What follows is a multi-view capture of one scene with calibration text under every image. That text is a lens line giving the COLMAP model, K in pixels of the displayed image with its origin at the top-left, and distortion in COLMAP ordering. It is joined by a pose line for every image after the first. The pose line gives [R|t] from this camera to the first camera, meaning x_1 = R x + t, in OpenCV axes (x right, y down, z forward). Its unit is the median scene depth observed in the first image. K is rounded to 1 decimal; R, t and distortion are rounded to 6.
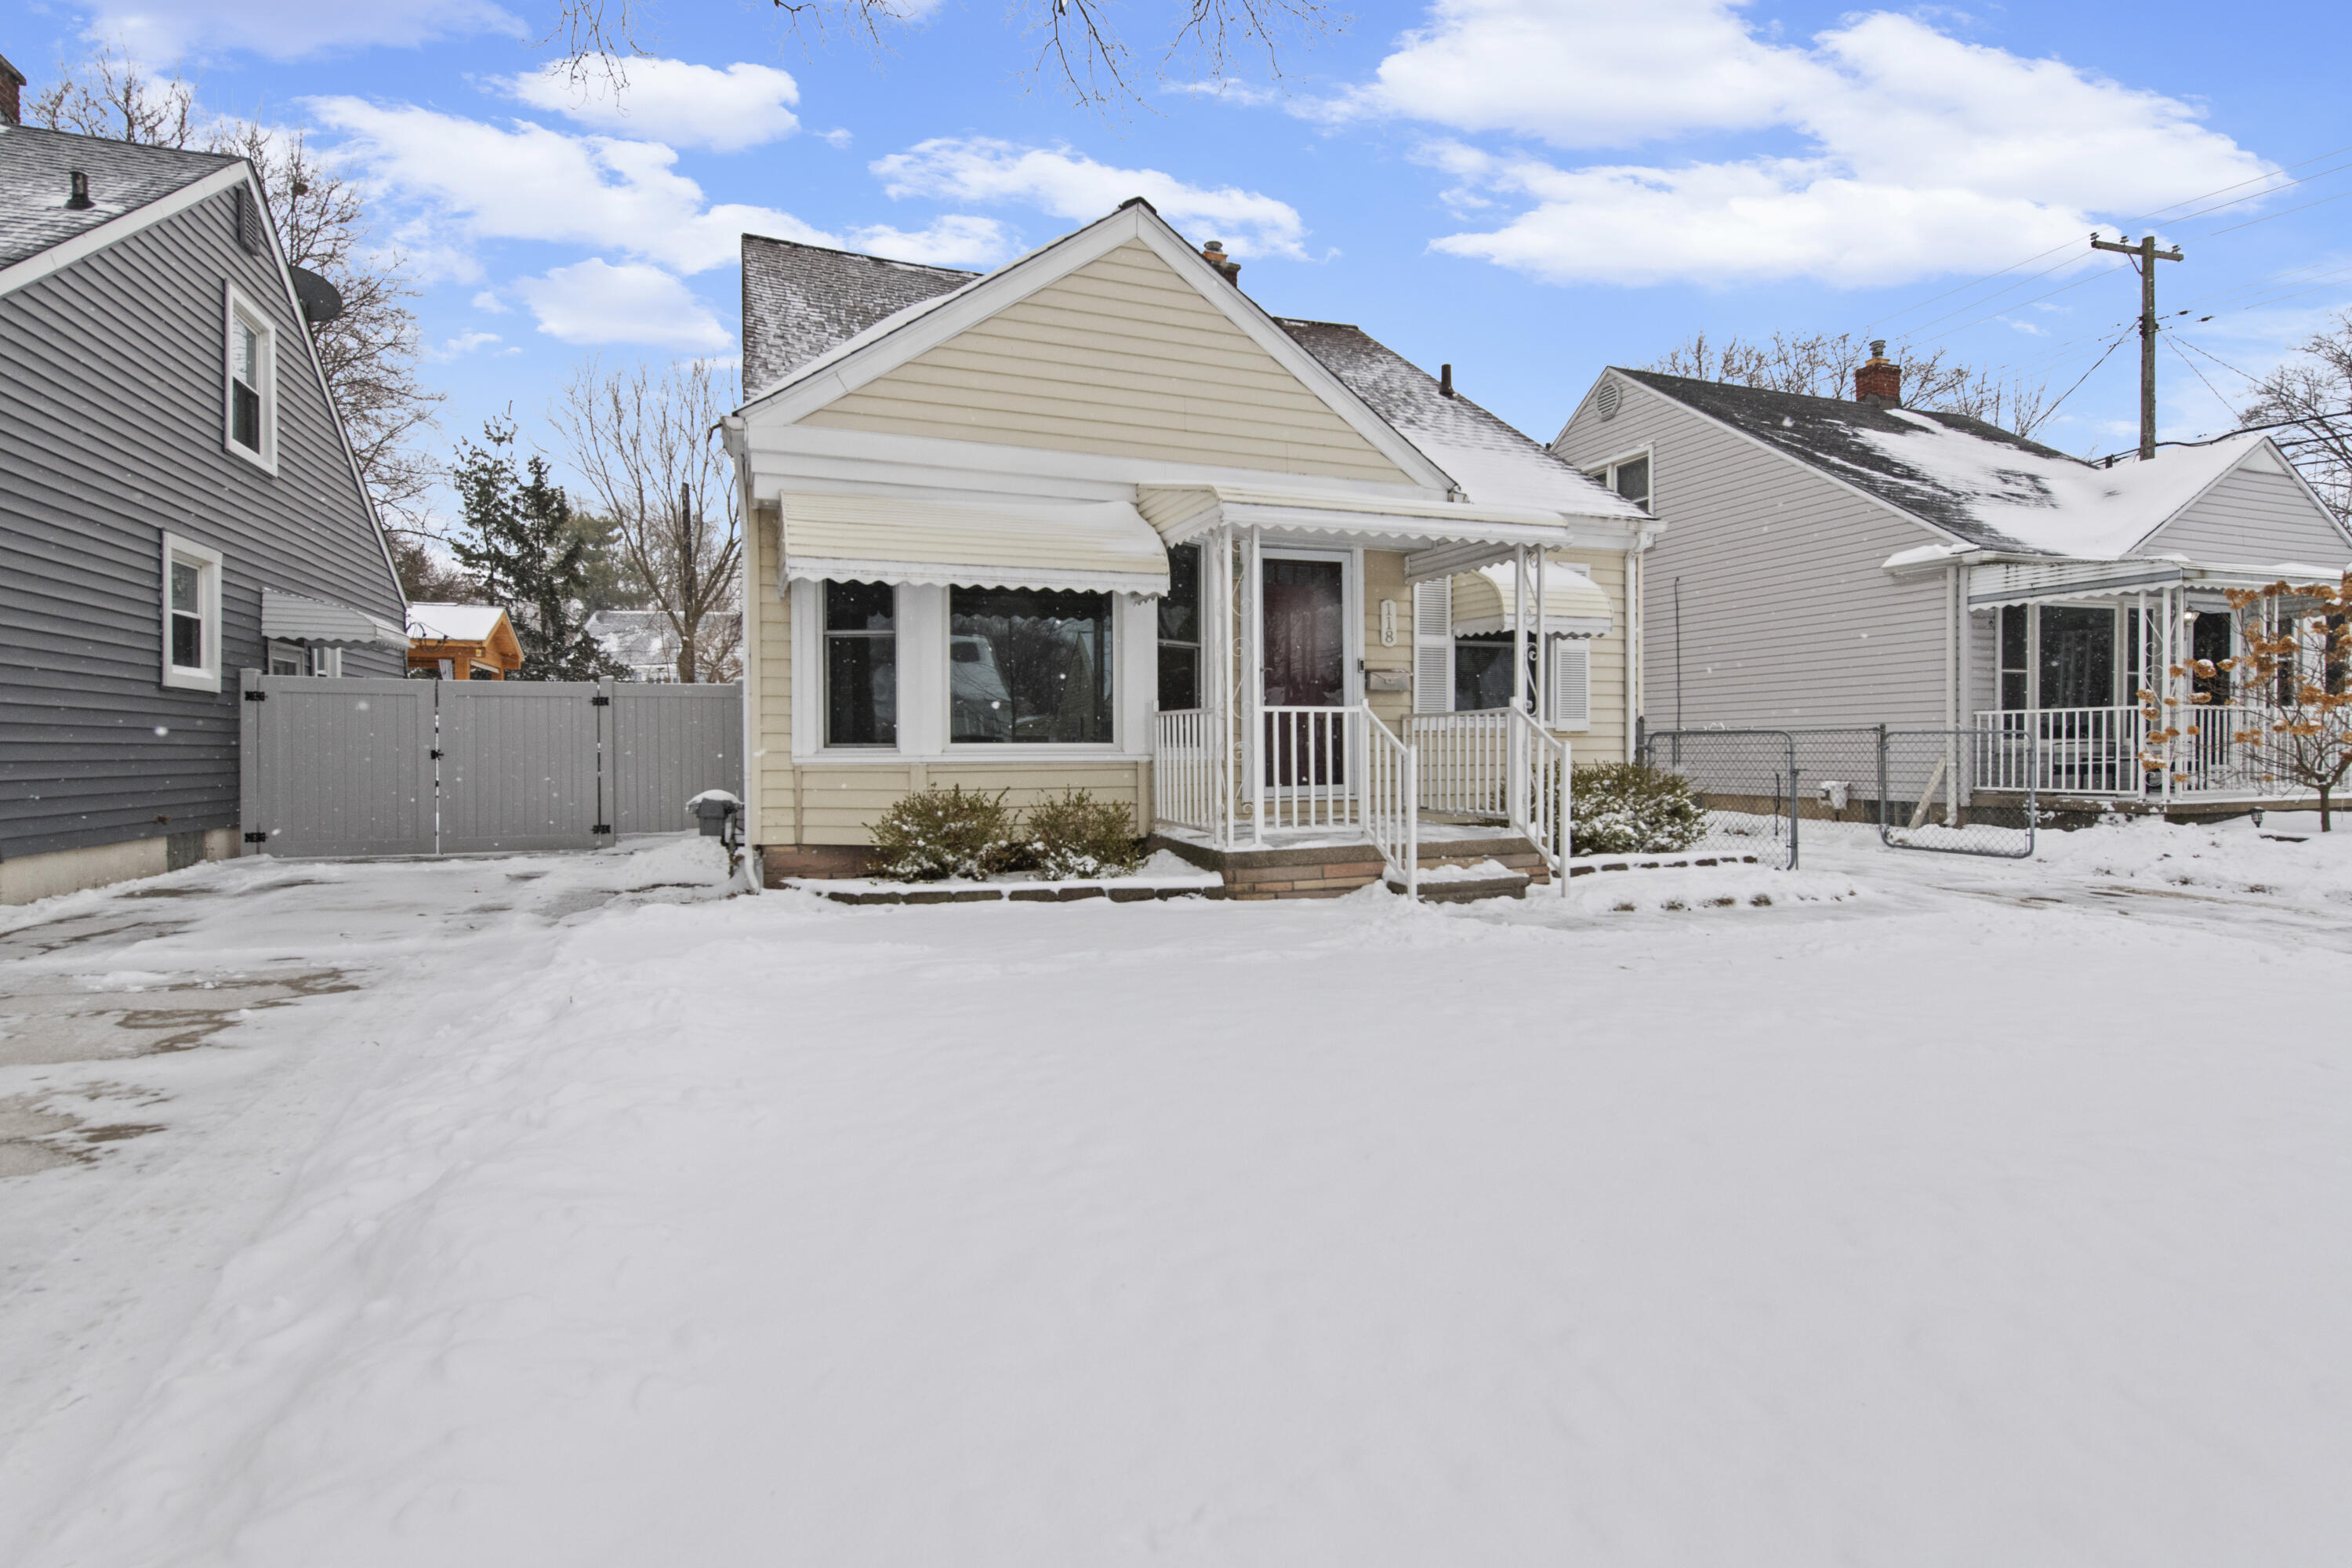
lens RADIAL K [[1154.9, 0, 1164.7], [0, 1154.9, 767.3], [0, 0, 1]] dist [0.013189, -0.002514]
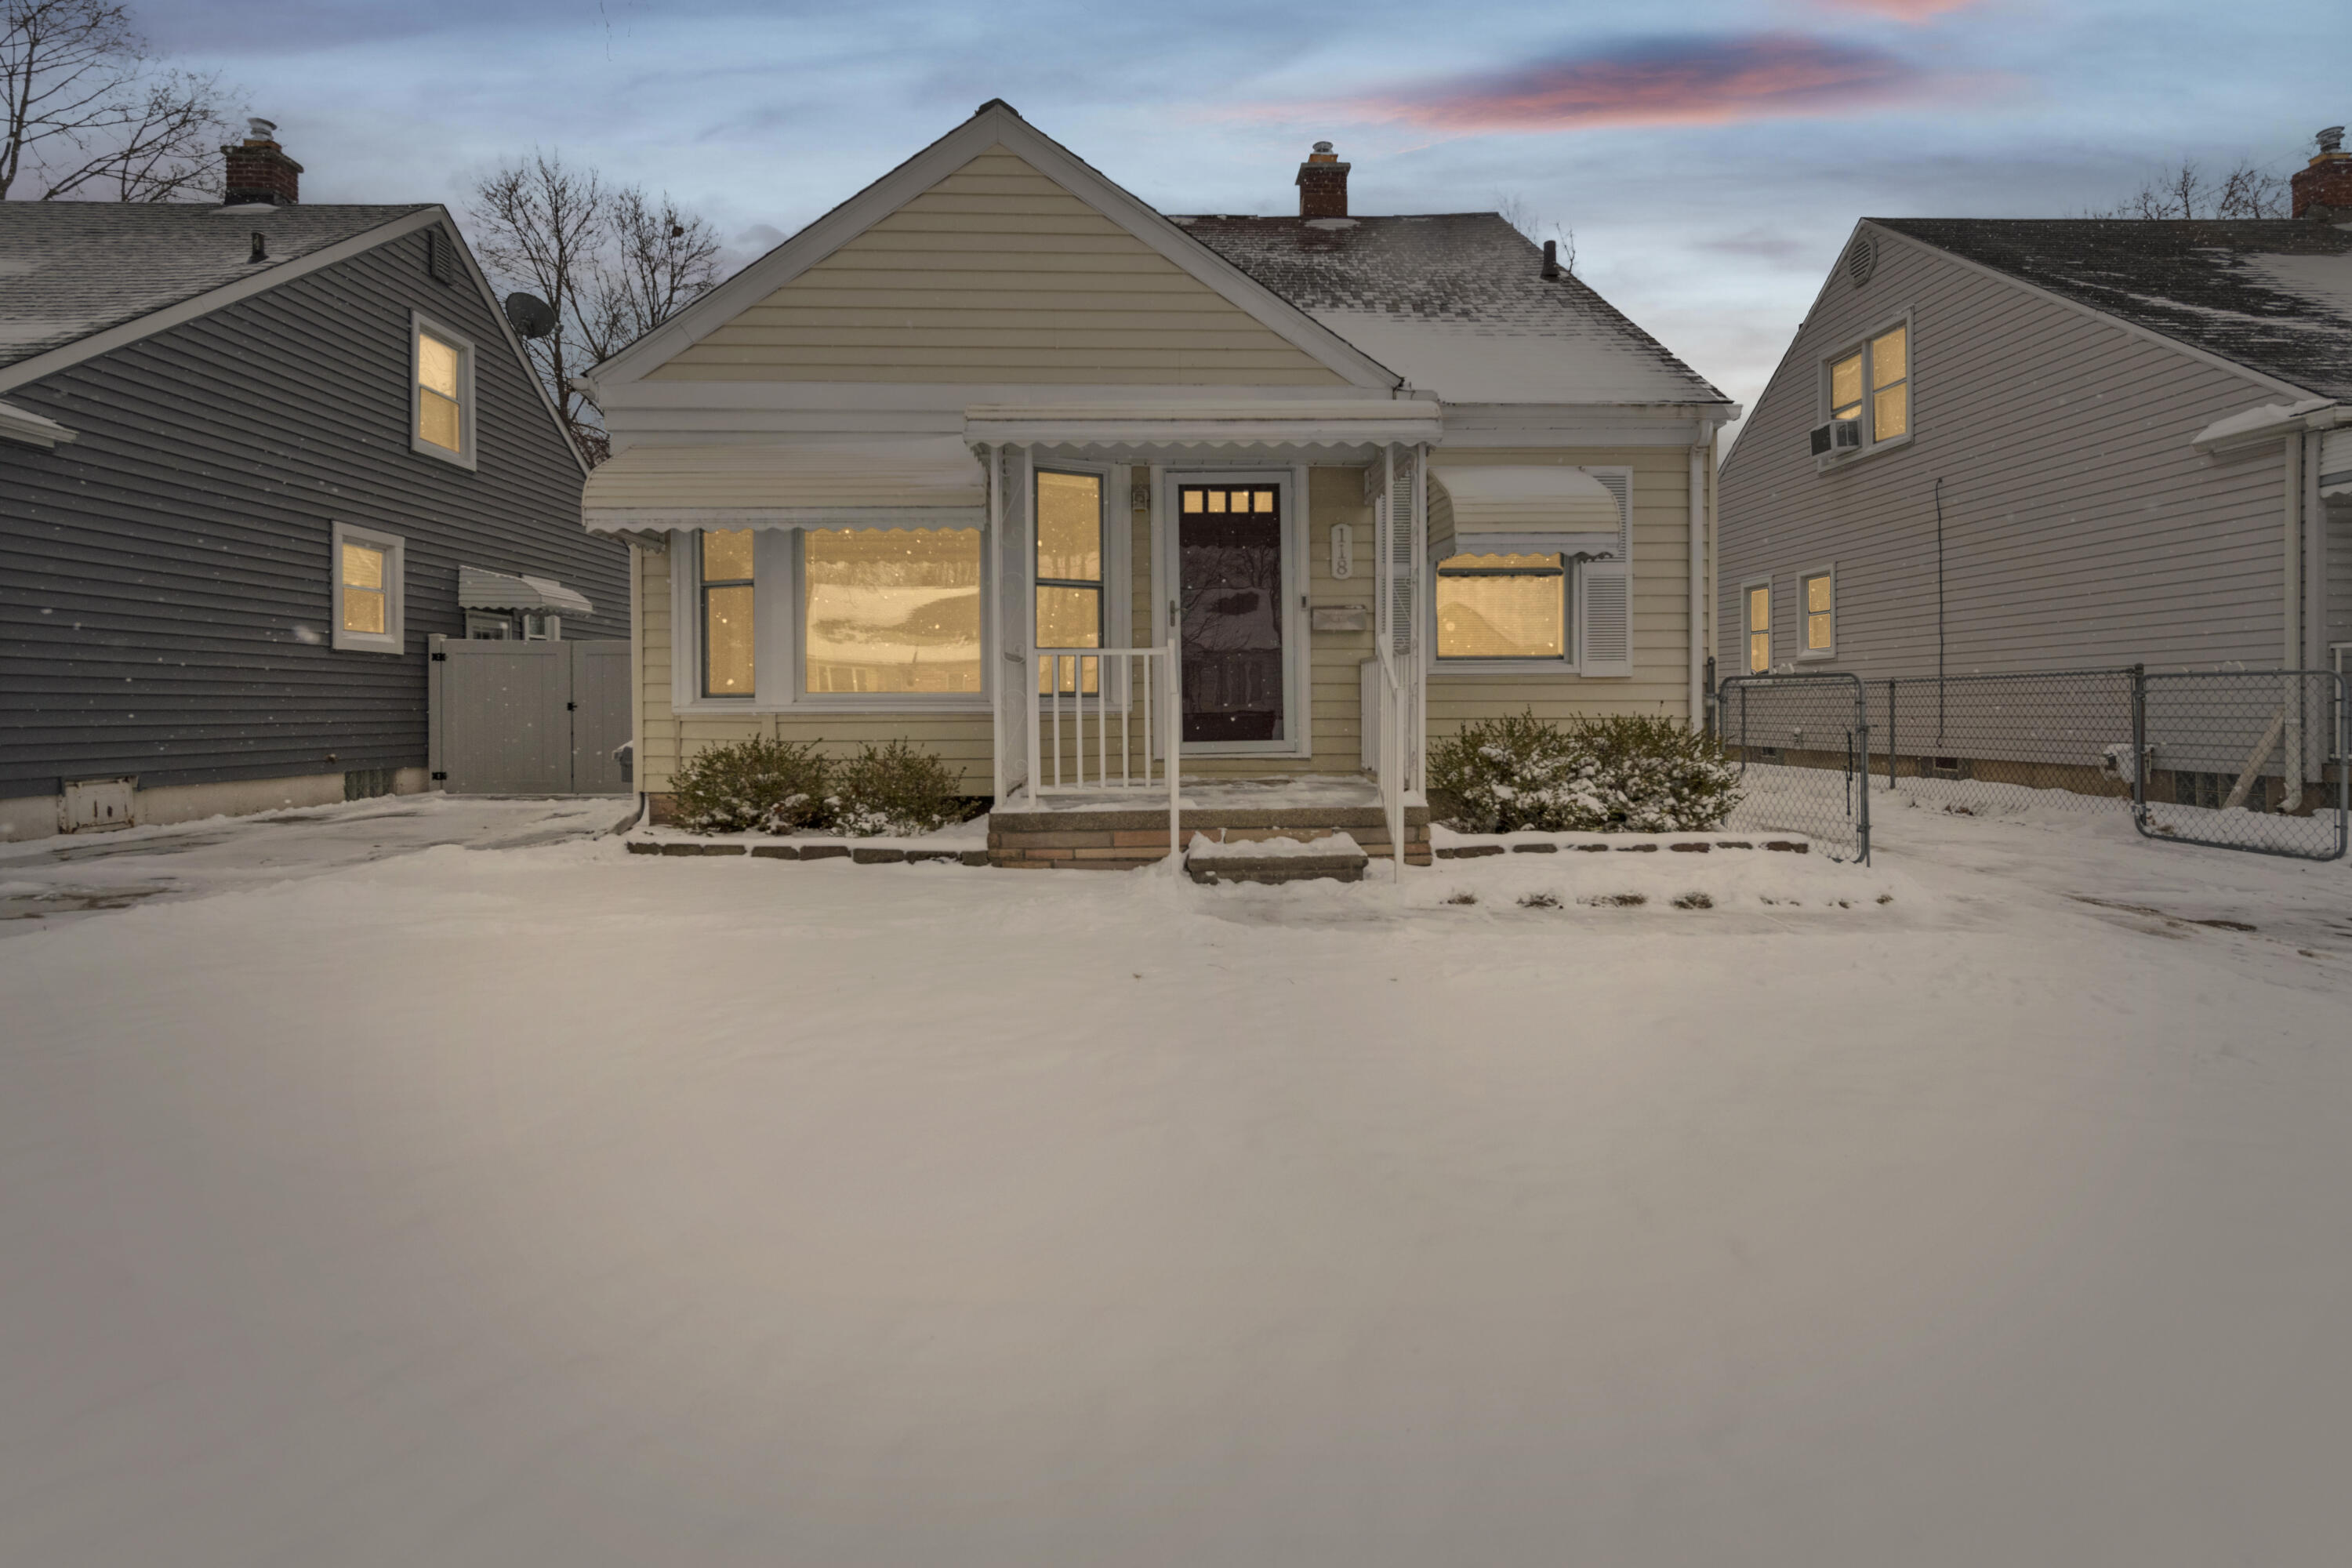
lens RADIAL K [[1154.9, 0, 1167.4], [0, 1154.9, 728.1], [0, 0, 1]] dist [0.013189, -0.002514]
pose [[0.940517, 0.006597, -0.339683, 0.360919], [-0.005102, 0.999973, 0.005294, 0.001740], [0.339709, -0.003246, 0.940525, 0.153401]]
